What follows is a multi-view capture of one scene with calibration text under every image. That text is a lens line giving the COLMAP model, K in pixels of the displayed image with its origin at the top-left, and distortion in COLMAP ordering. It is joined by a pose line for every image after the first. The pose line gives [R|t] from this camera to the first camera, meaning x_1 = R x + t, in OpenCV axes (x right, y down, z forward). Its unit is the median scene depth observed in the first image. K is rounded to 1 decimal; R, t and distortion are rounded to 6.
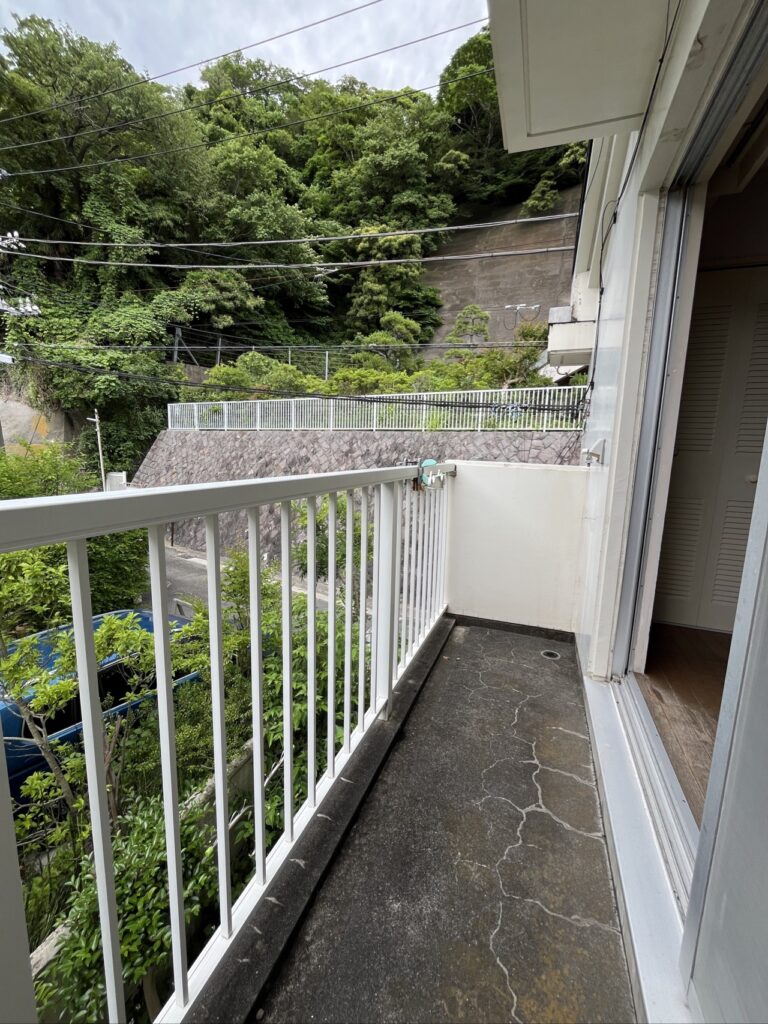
lens RADIAL K [[417.3, 0, 384.0], [0, 417.3, 512.0], [0, 0, 1]] dist [-0.000241, -0.000119]
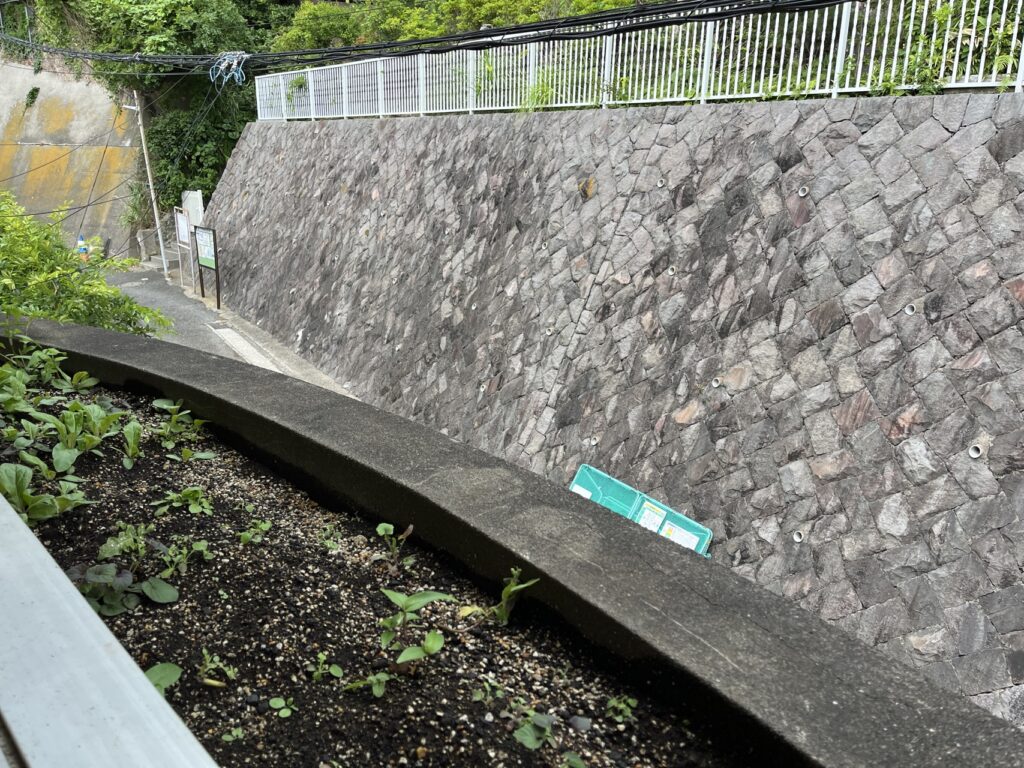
lens RADIAL K [[789.0, 0, 512.0], [0, 789.0, 384.0], [0, 0, 1]] dist [0.087430, -0.114855]
pose [[0.908849, 0.098853, -0.405242, 0.404505], [-0.039076, 0.987418, 0.153229, -0.010740], [0.415291, -0.123427, 0.901277, 0.059975]]
